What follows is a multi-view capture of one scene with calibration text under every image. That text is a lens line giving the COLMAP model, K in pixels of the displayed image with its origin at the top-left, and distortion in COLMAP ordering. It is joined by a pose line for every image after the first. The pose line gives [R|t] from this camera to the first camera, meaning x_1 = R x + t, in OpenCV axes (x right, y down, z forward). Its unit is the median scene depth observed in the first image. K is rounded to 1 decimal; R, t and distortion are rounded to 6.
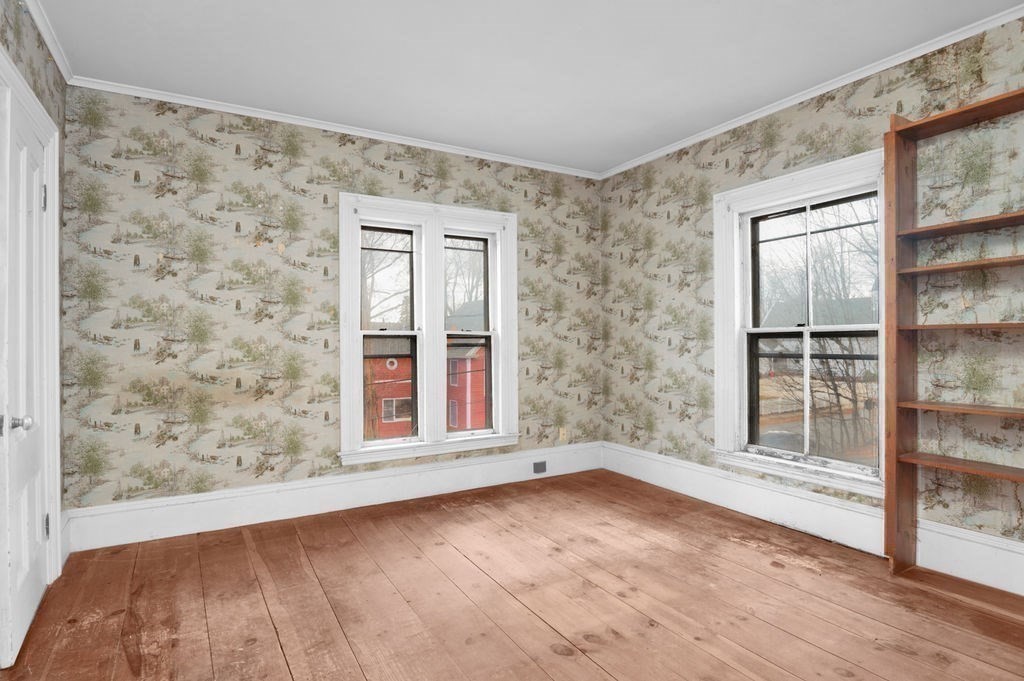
lens RADIAL K [[543.0, 0, 491.7], [0, 543.0, 336.9], [0, 0, 1]] dist [-0.010806, -0.003531]
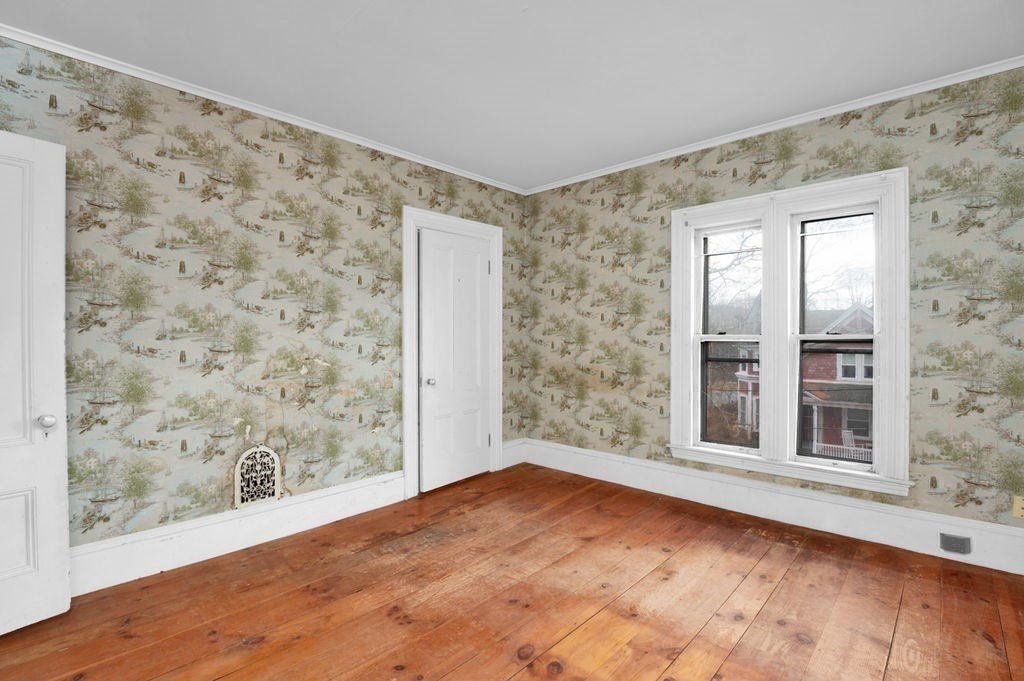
lens RADIAL K [[484.5, 0, 527.3], [0, 484.5, 335.4], [0, 0, 1]] dist [-0.013382, -0.005813]
pose [[0.302412, 0.004676, -0.953166, 0.618889], [0.007367, 0.999947, 0.007243, -0.022635], [0.953149, -0.009213, 0.302361, 0.445519]]
